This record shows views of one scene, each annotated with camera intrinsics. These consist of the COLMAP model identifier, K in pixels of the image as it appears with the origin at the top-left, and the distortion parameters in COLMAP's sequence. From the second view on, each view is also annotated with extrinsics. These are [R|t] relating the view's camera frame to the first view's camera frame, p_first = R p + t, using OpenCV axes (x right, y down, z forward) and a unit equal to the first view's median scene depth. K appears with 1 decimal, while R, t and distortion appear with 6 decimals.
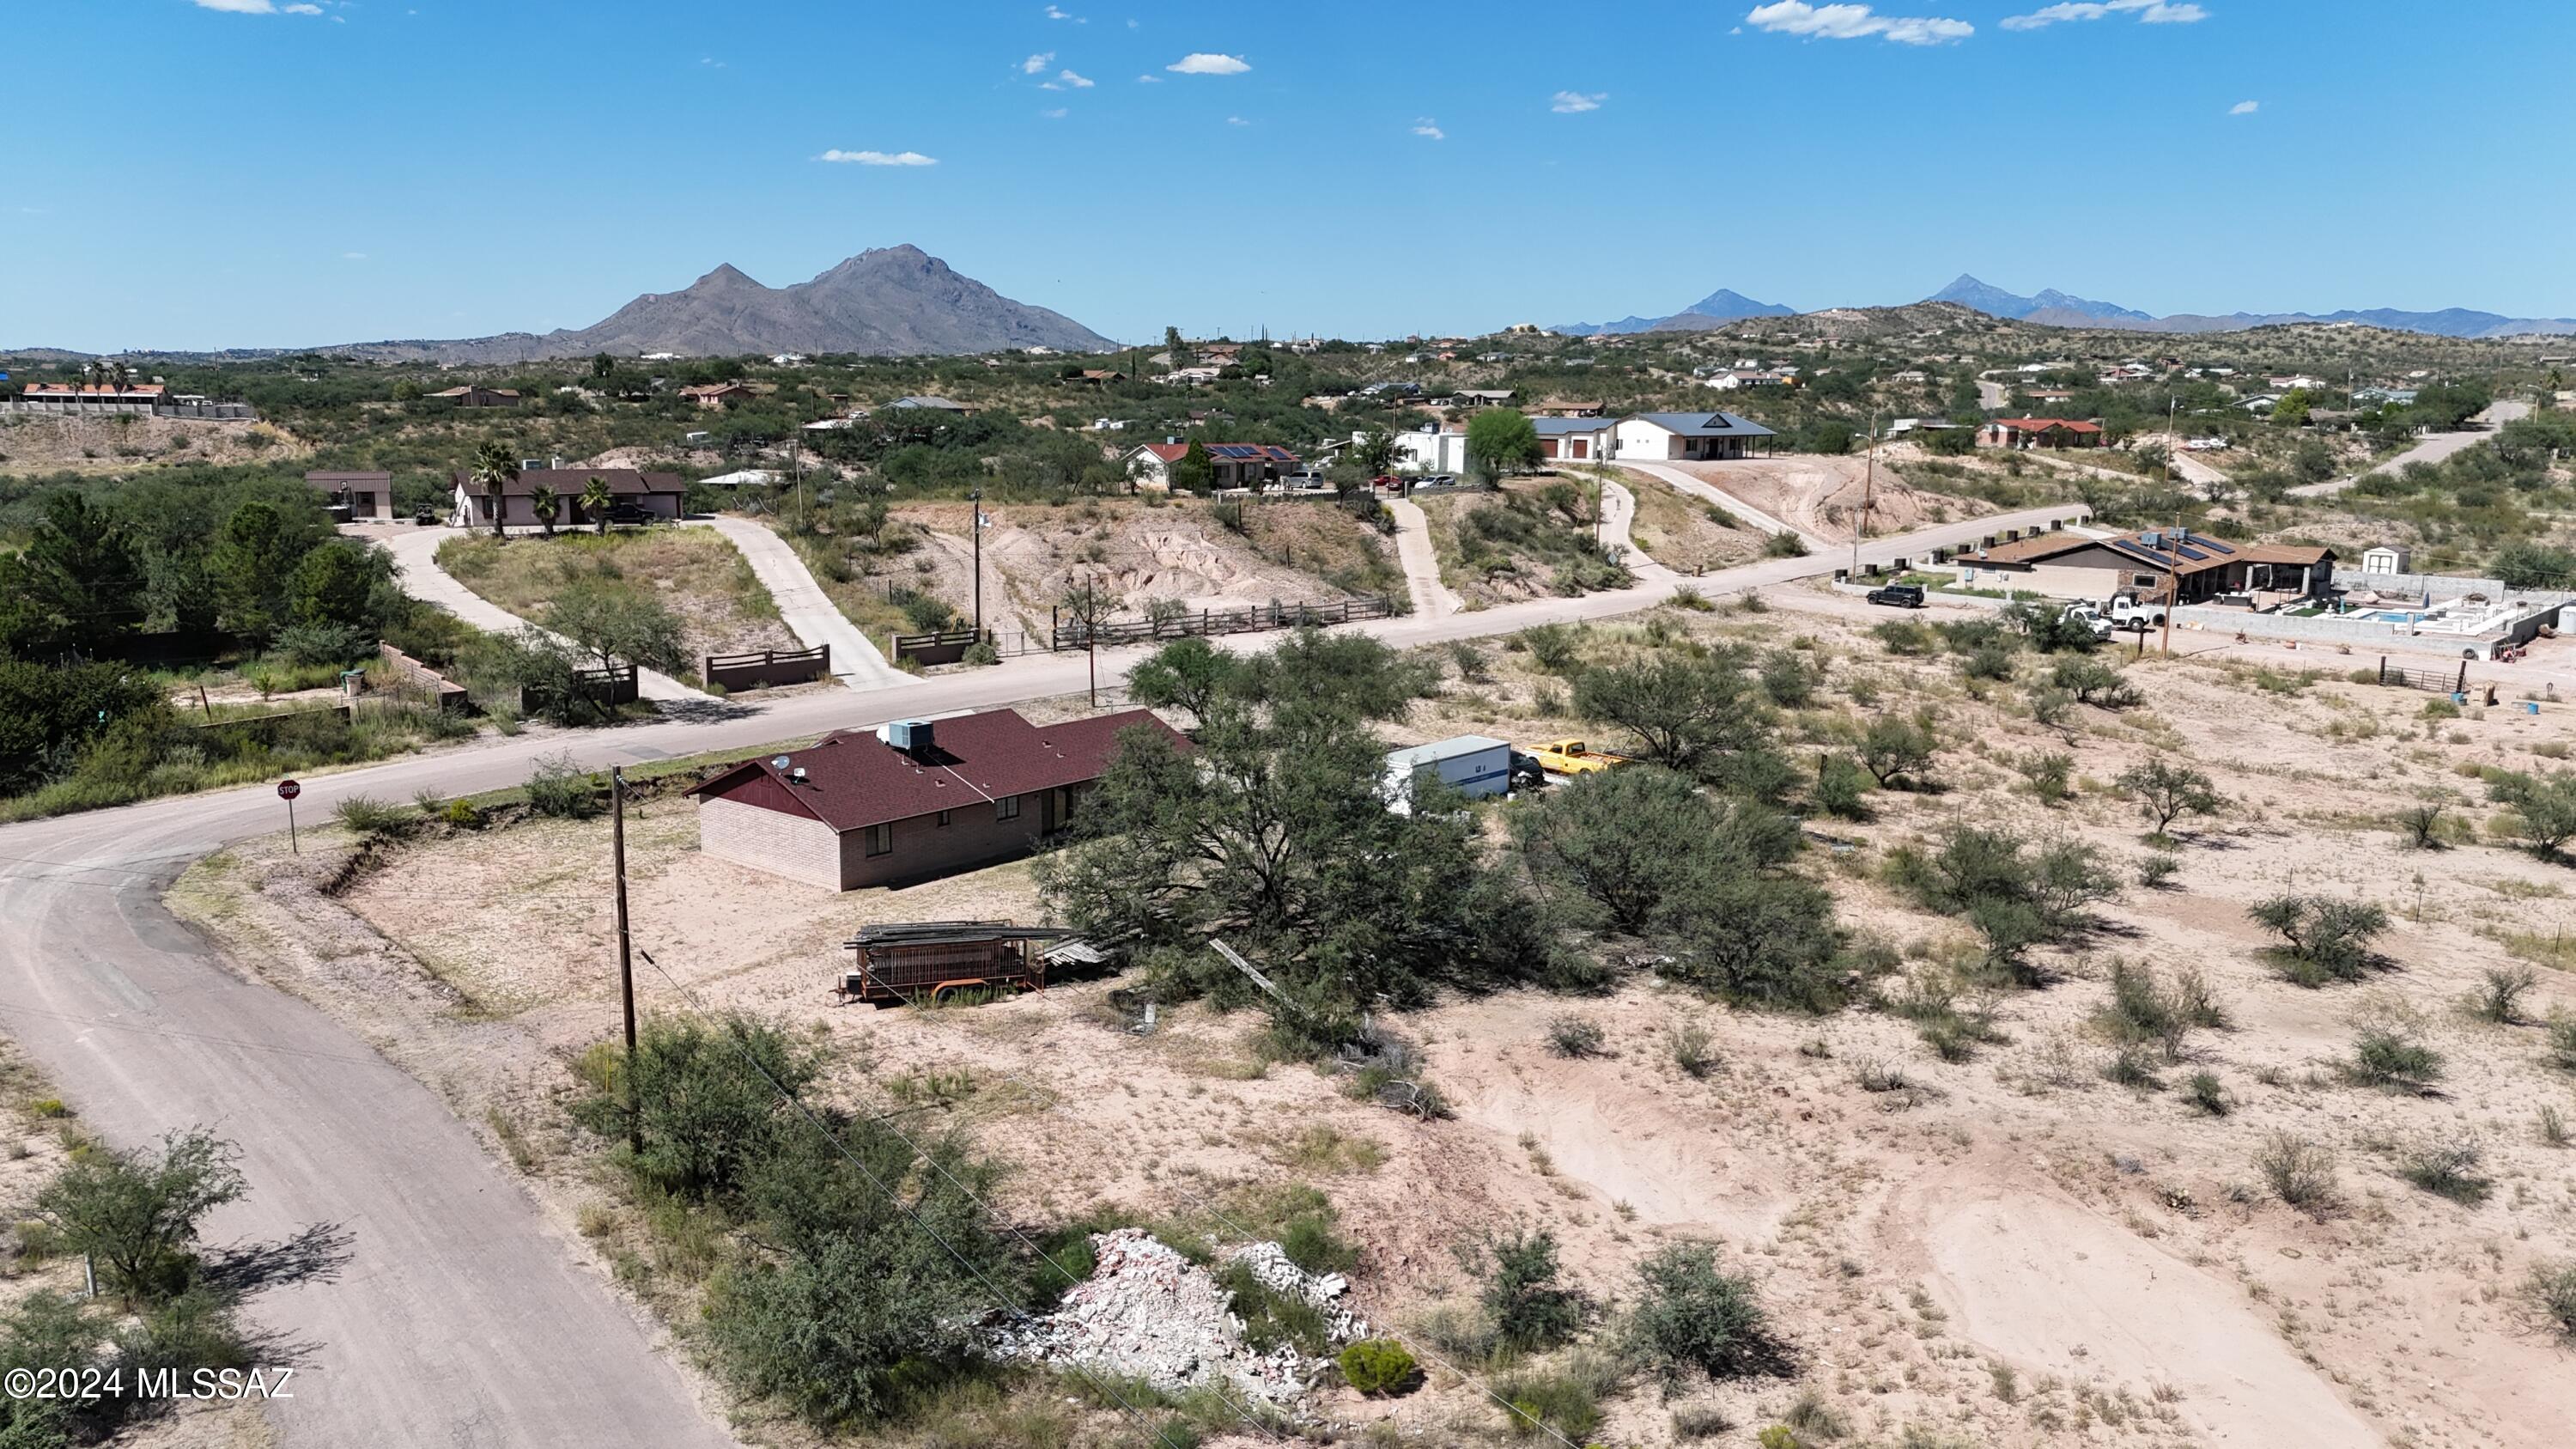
lens RADIAL K [[1896.0, 0, 1283.3], [0, 1896.0, 738.2], [0, 0, 1]] dist [0.065694, -0.058651]
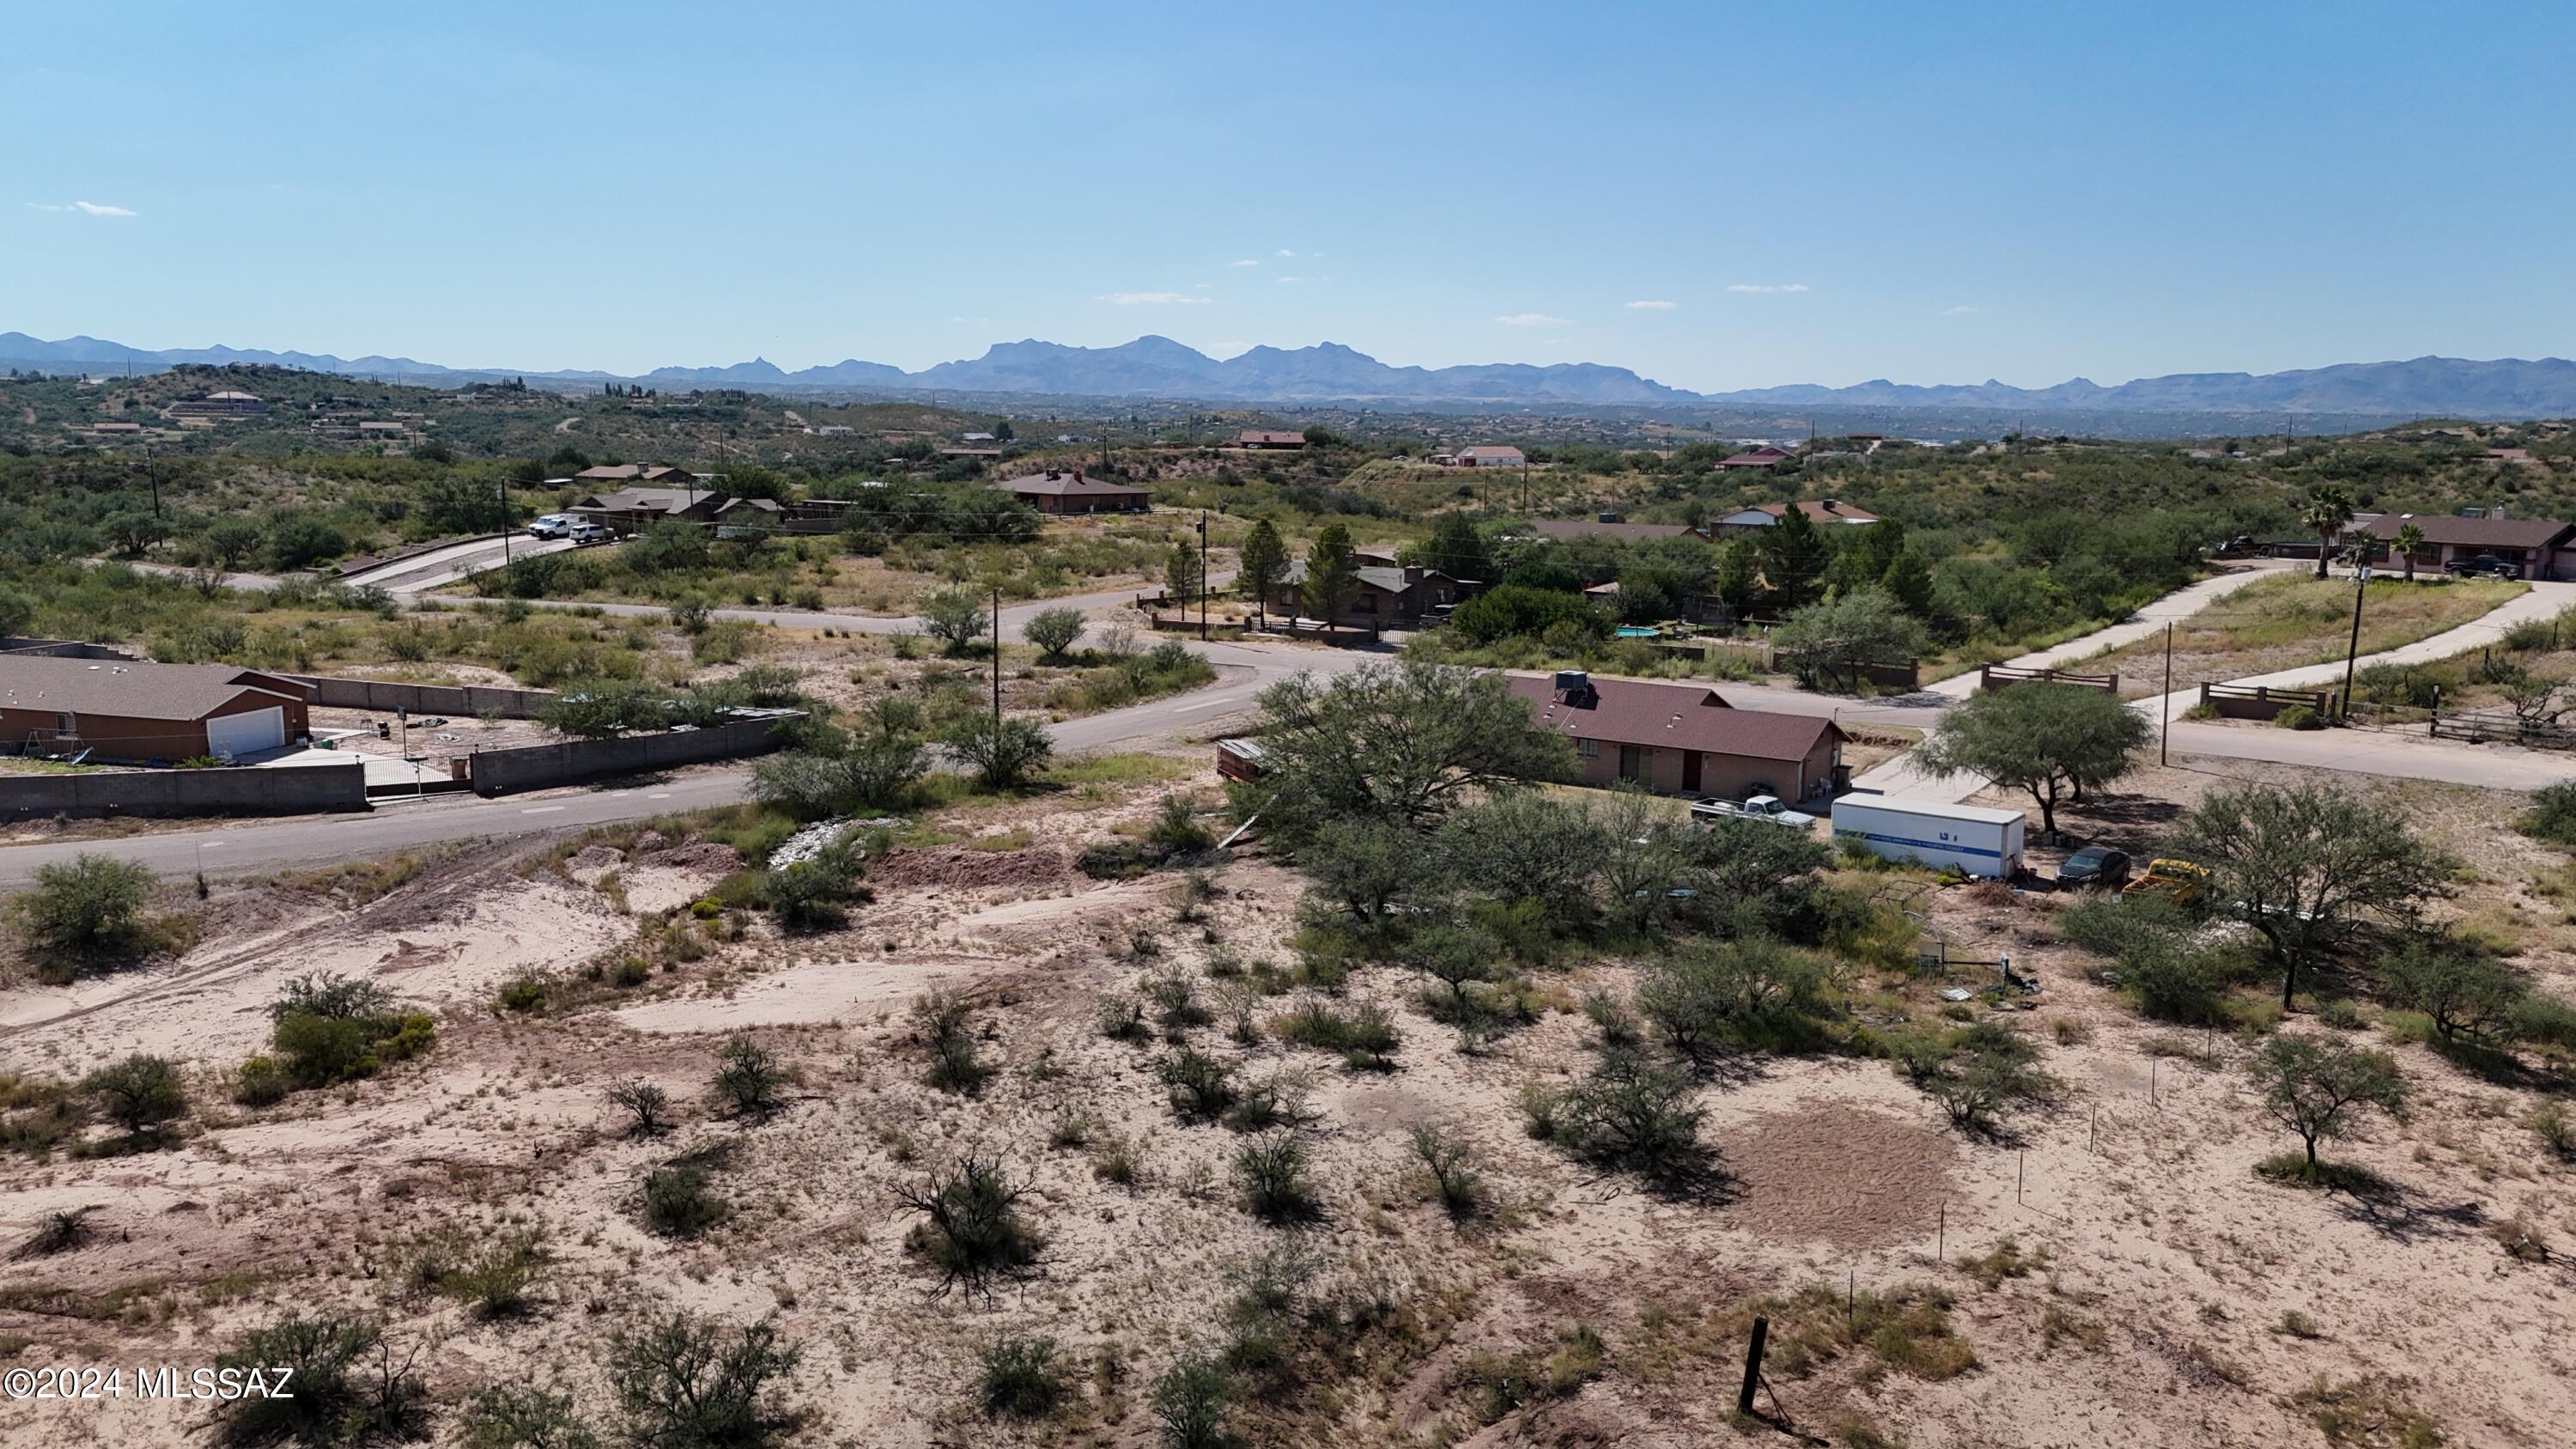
lens RADIAL K [[1896.0, 0, 1283.7], [0, 1896.0, 726.0], [0, 0, 1]] dist [0.065694, -0.058651]
pose [[0.073889, 0.147679, -0.986271, 0.384899], [-0.185663, 0.973722, 0.131891, -0.037947], [0.979831, 0.173369, 0.099366, 0.229154]]
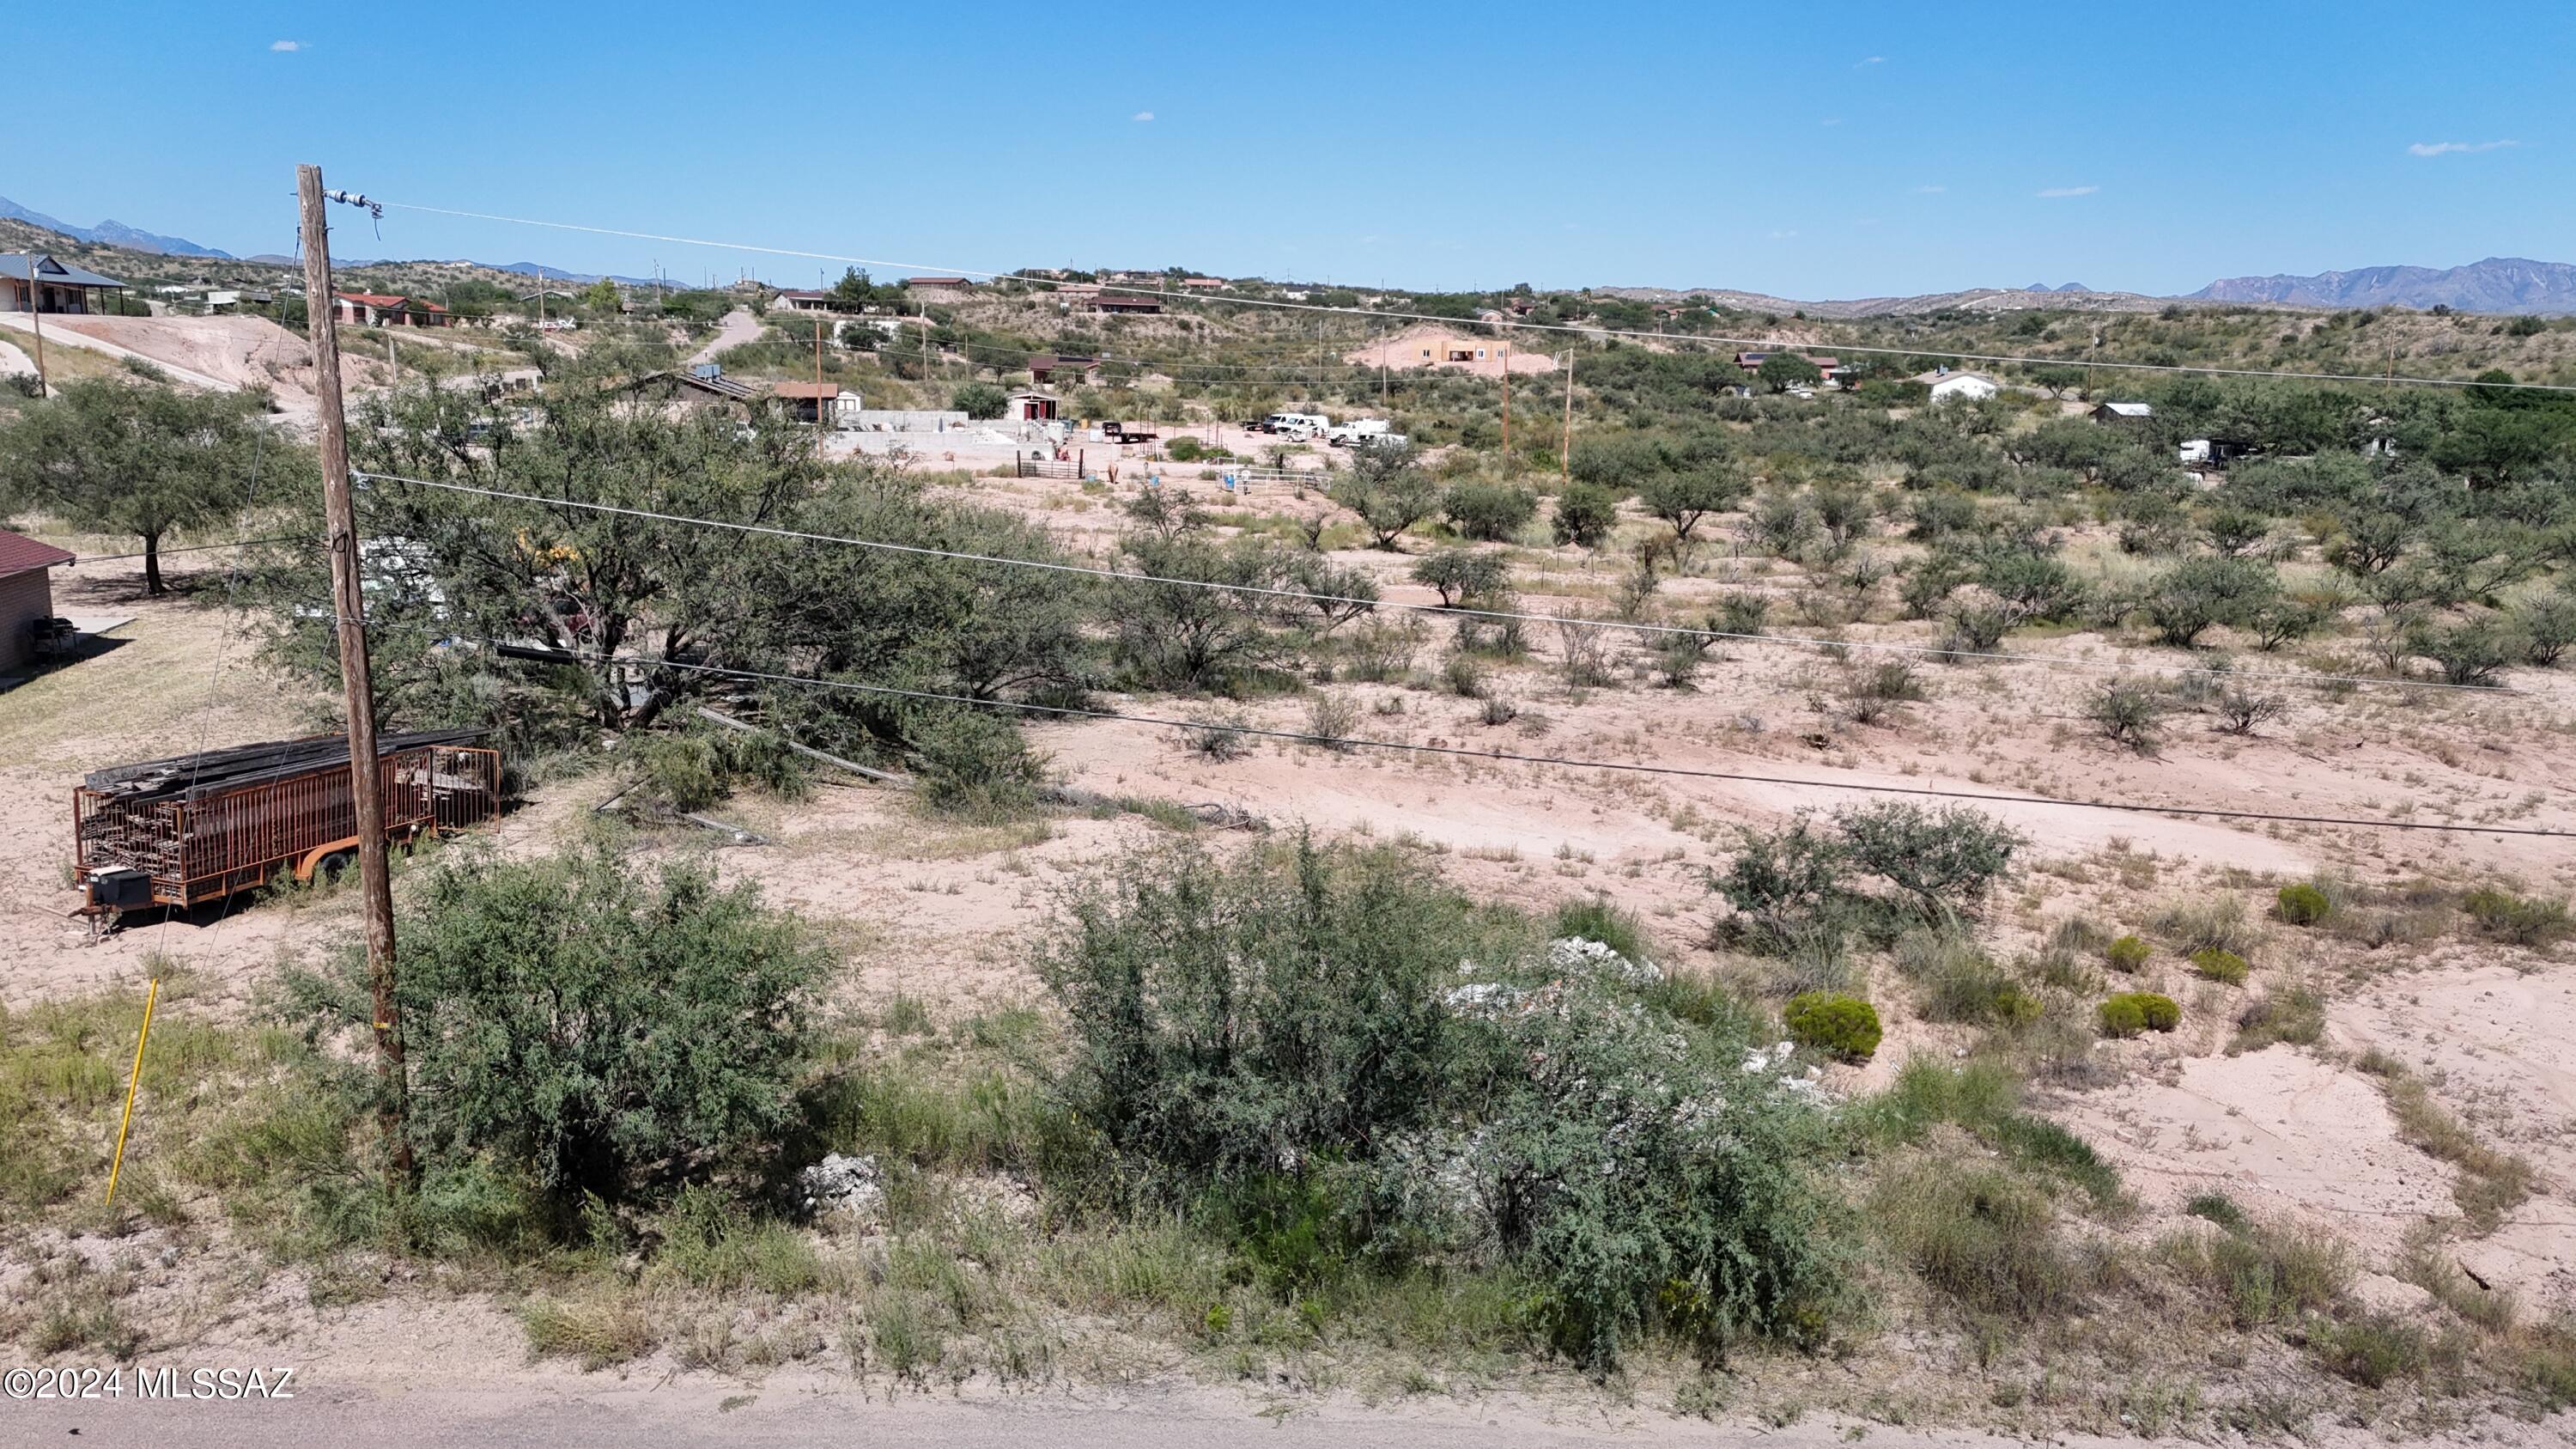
lens RADIAL K [[1896.0, 0, 1294.0], [0, 1896.0, 732.0], [0, 0, 1]] dist [0.065694, -0.058651]
pose [[0.613602, -0.154624, 0.774328, -0.107595], [0.136449, 0.986650, 0.088896, 0.023250], [-0.777737, 0.051110, 0.626509, 0.125570]]
